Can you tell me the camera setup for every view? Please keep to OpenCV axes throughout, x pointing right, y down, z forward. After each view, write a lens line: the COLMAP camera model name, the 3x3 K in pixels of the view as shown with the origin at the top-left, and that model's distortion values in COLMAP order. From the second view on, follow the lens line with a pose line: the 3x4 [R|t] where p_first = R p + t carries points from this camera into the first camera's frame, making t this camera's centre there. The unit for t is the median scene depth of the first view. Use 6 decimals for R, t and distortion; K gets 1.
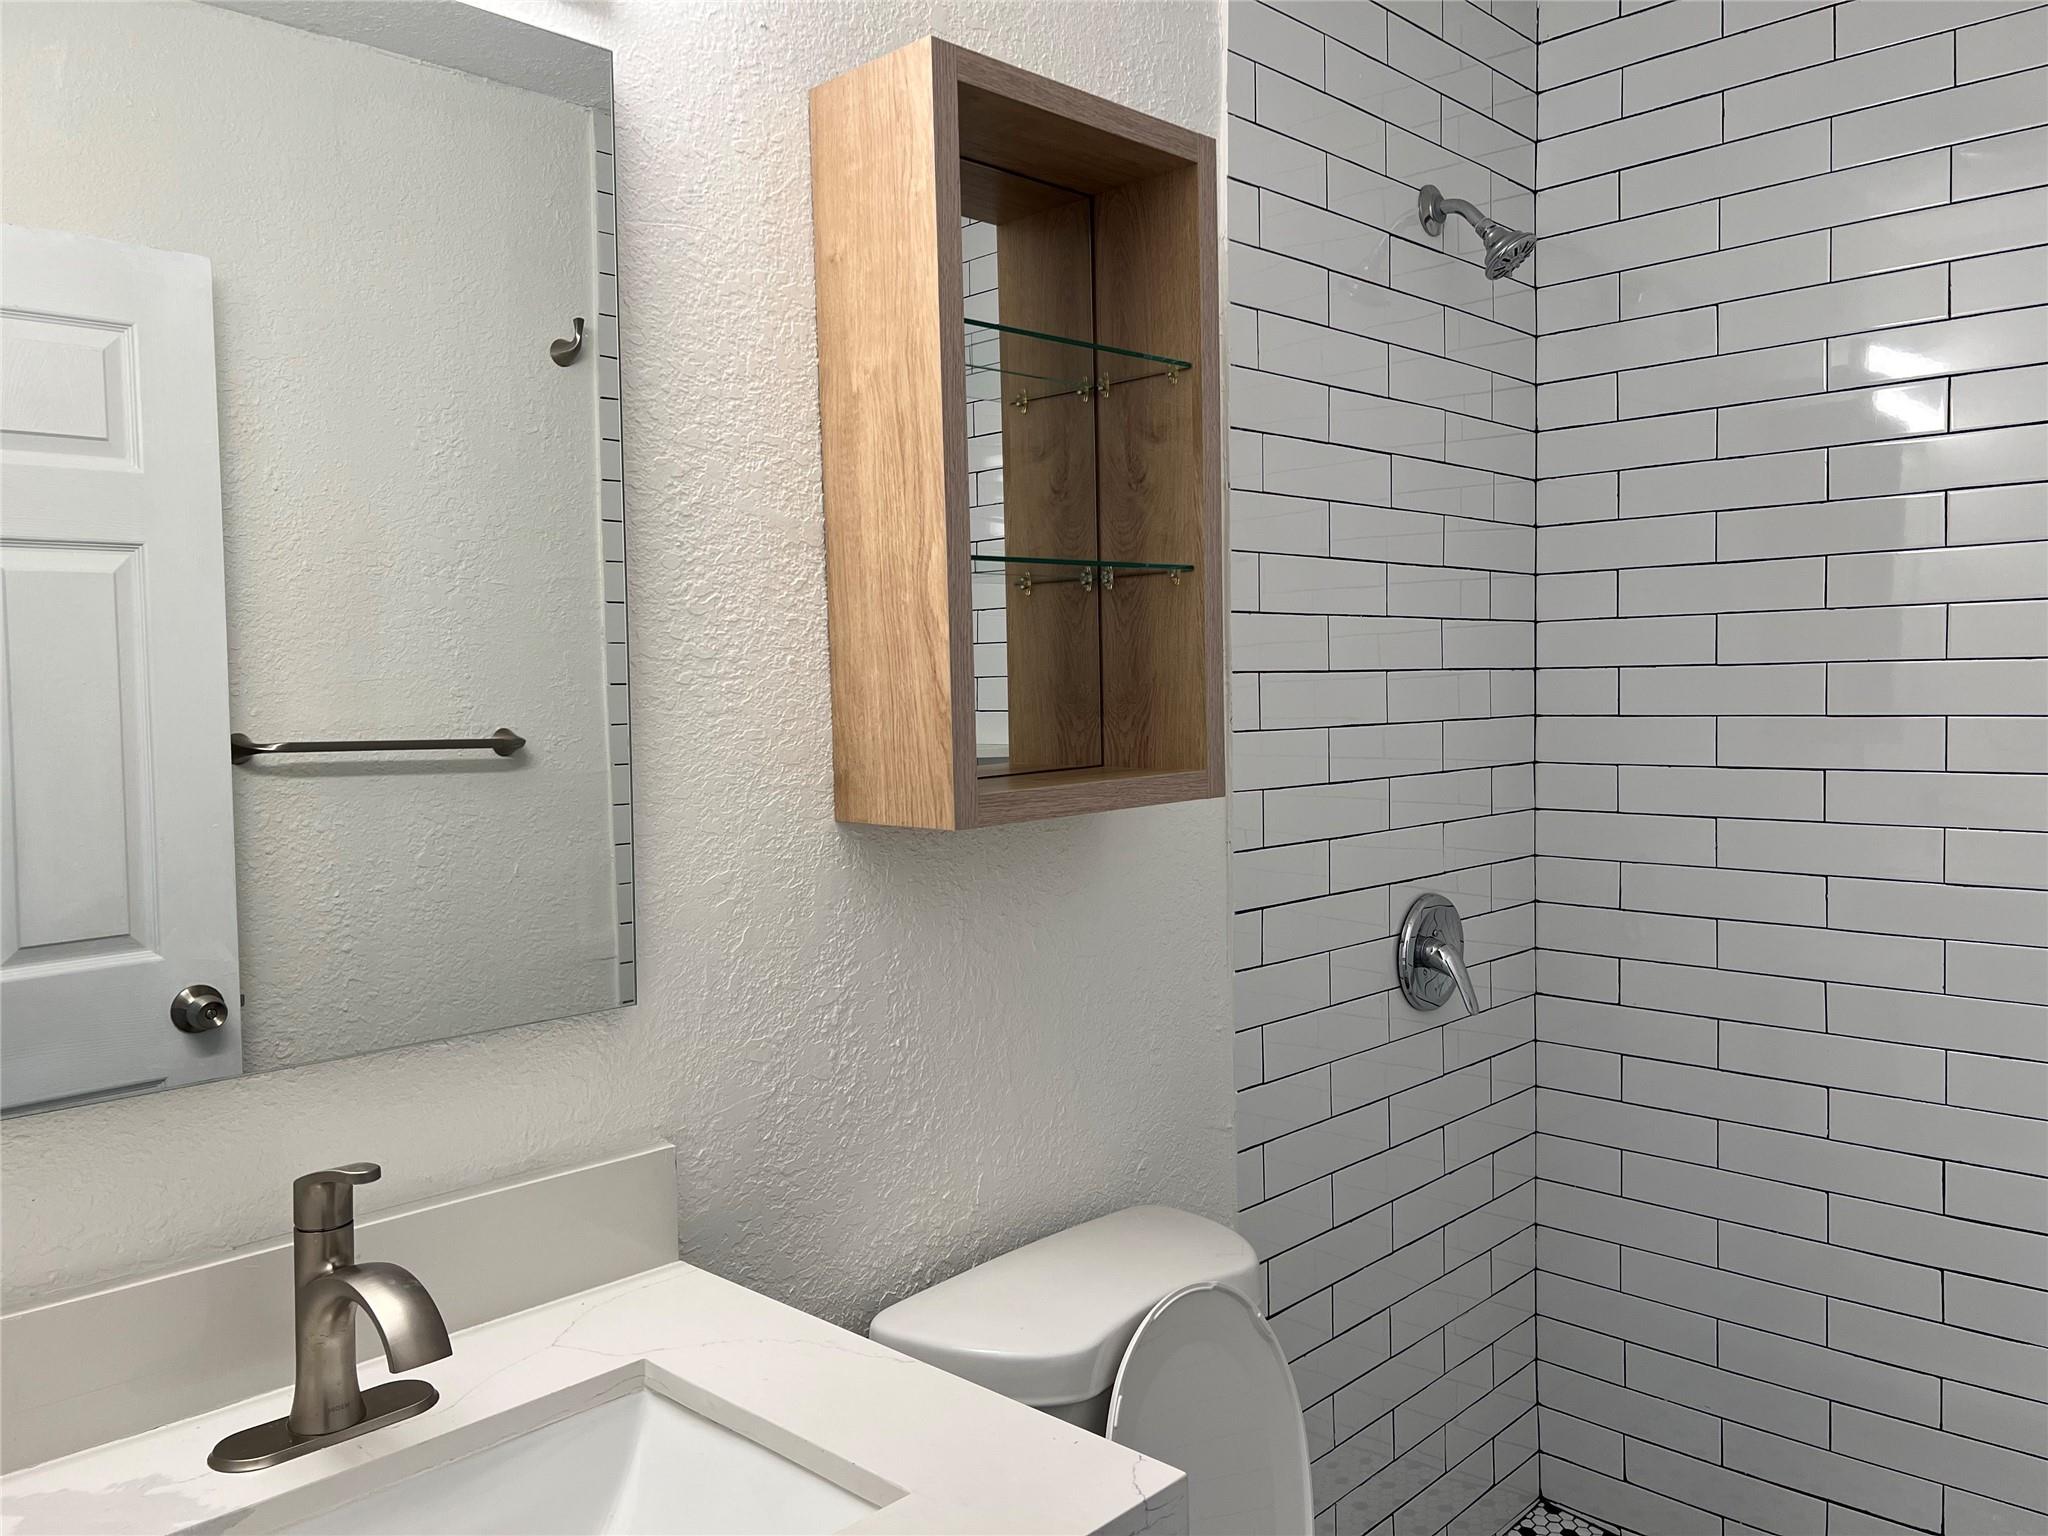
lens RADIAL K [[1539.3, 0, 1007.6], [0, 1539.3, 771.8], [0, 0, 1]] dist [0.071821, -0.124148]
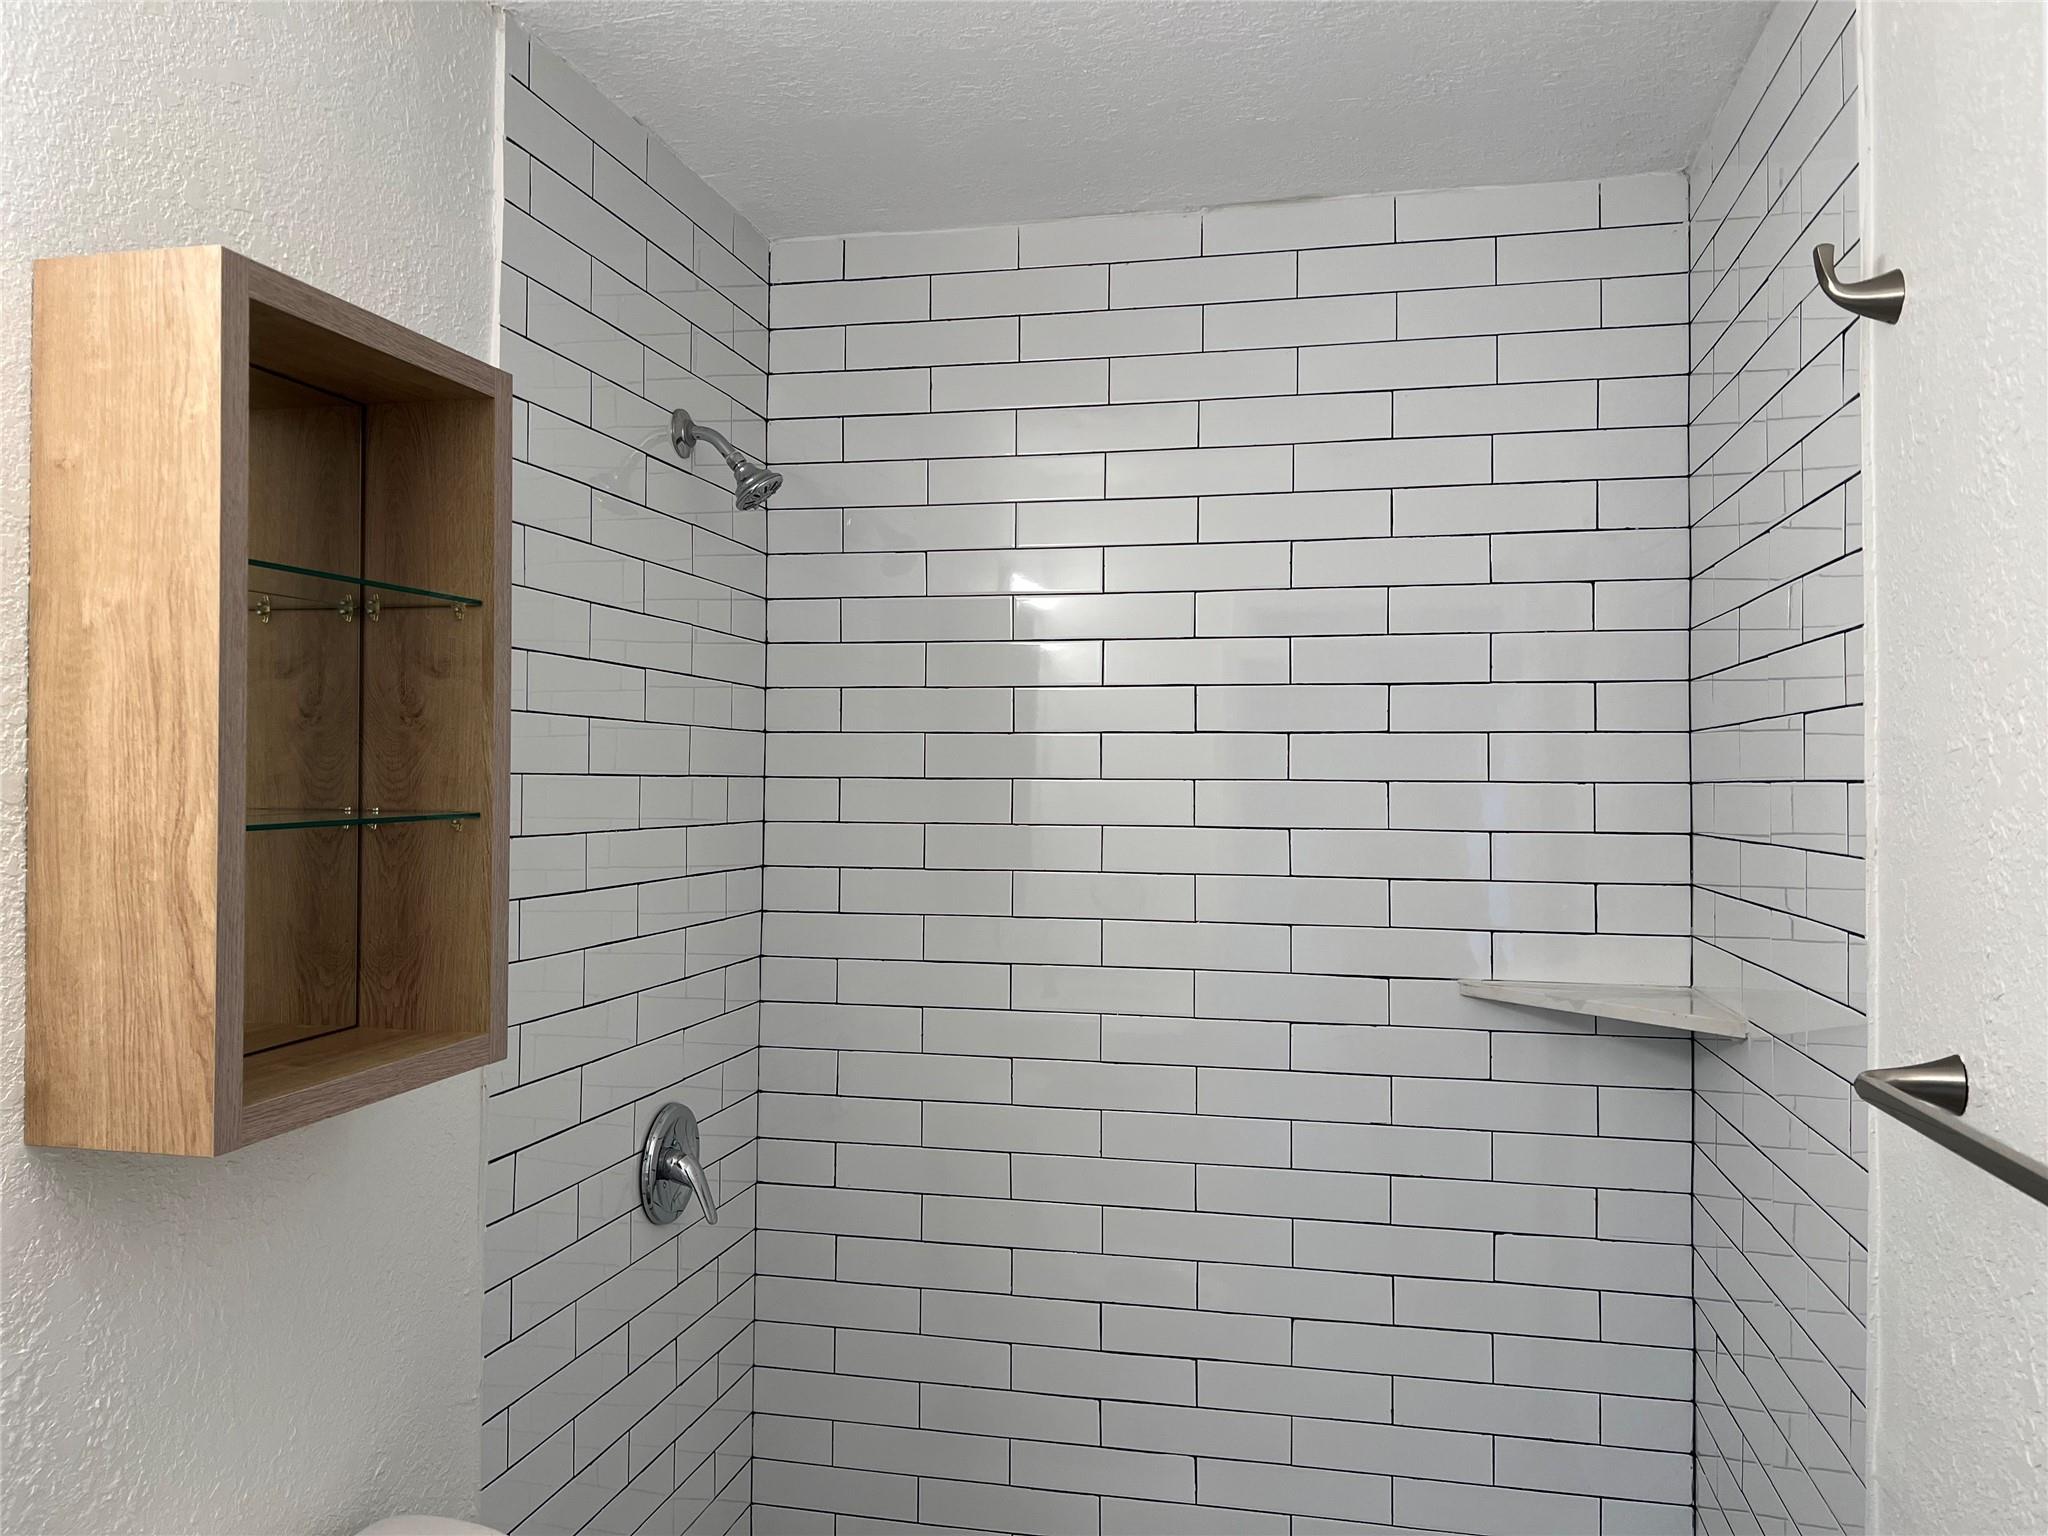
lens RADIAL K [[1562.1, 0, 1024.0], [0, 1562.1, 768.0], [0, 0, 1]] dist [0.049736, -0.049994]
pose [[0.850061, 0.029384, 0.525864, -0.100361], [0.006395, 0.997793, -0.066092, -0.096783], [-0.526646, 0.059546, 0.847997, 0.022164]]
